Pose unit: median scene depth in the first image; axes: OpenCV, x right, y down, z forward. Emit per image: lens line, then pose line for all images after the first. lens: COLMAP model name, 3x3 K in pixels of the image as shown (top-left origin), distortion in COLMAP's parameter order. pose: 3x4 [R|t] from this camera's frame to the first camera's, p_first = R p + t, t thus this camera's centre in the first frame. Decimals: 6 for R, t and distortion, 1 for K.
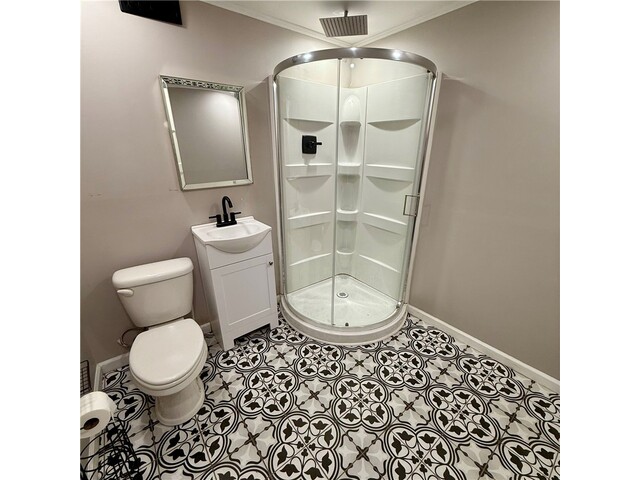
lens RADIAL K [[257.5, 0, 322.0], [0, 257.5, 240.6], [0, 0, 1]] dist [-0.001331, -0.000061]
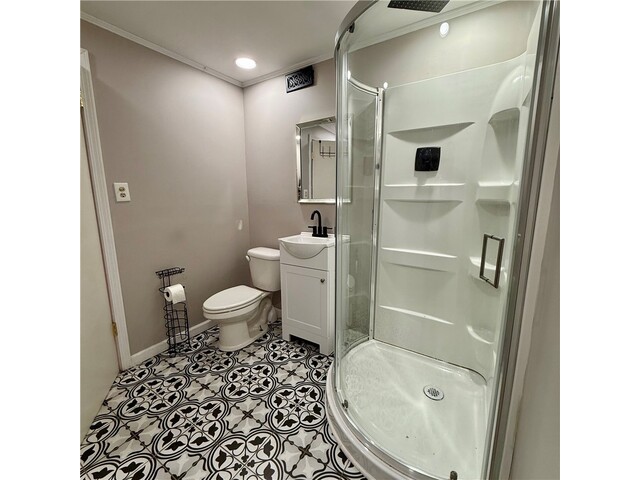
lens RADIAL K [[257.5, 0, 321.2], [0, 257.5, 241.1], [0, 0, 1]] dist [-0.001331, -0.000061]
pose [[0.318258, 0.157768, -0.934784, 0.635930], [-0.316711, 0.947095, 0.052018, -0.095096], [0.893536, 0.279501, 0.351387, 0.570011]]
